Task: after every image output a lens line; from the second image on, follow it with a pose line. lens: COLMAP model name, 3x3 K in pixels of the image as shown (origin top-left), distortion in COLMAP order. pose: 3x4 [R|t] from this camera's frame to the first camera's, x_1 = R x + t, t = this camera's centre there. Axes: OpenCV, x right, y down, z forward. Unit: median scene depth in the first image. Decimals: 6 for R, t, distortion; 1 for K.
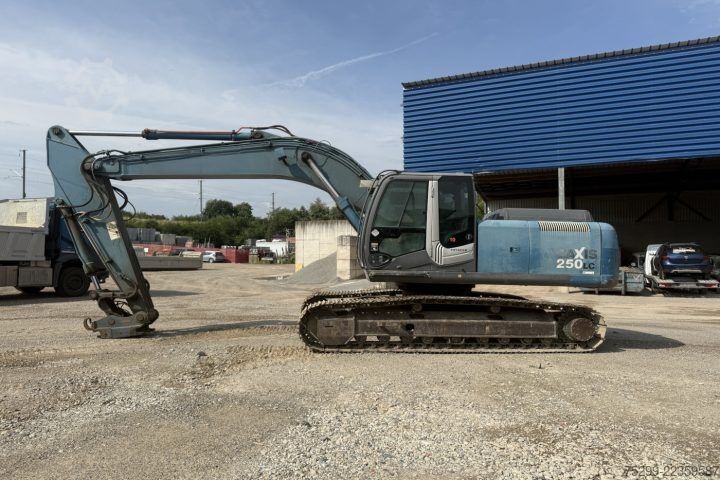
lens RADIAL K [[527.3, 0, 360.0], [0, 527.3, 240.0], [0, 0, 1]] dist [0.030469, -0.005425]
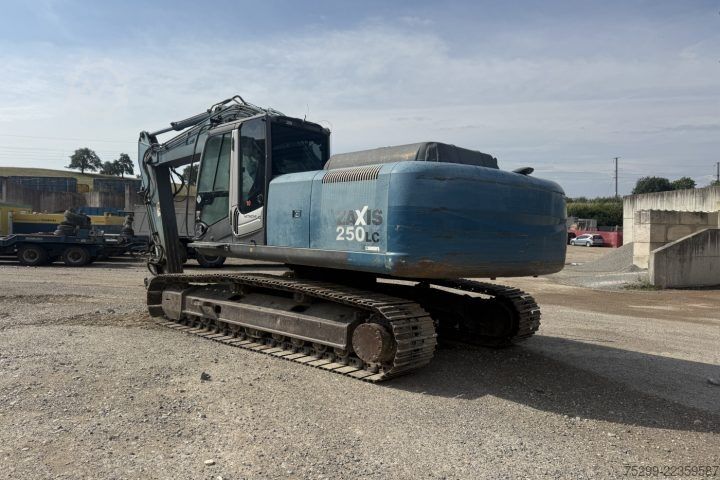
lens RADIAL K [[527.3, 0, 360.0], [0, 527.3, 240.0], [0, 0, 1]] dist [0.030469, -0.005425]
pose [[0.676348, 0.005590, -0.736561, 0.857988], [0.014953, 0.999661, 0.021317, 0.039299], [0.736430, -0.025431, 0.676035, 0.590077]]
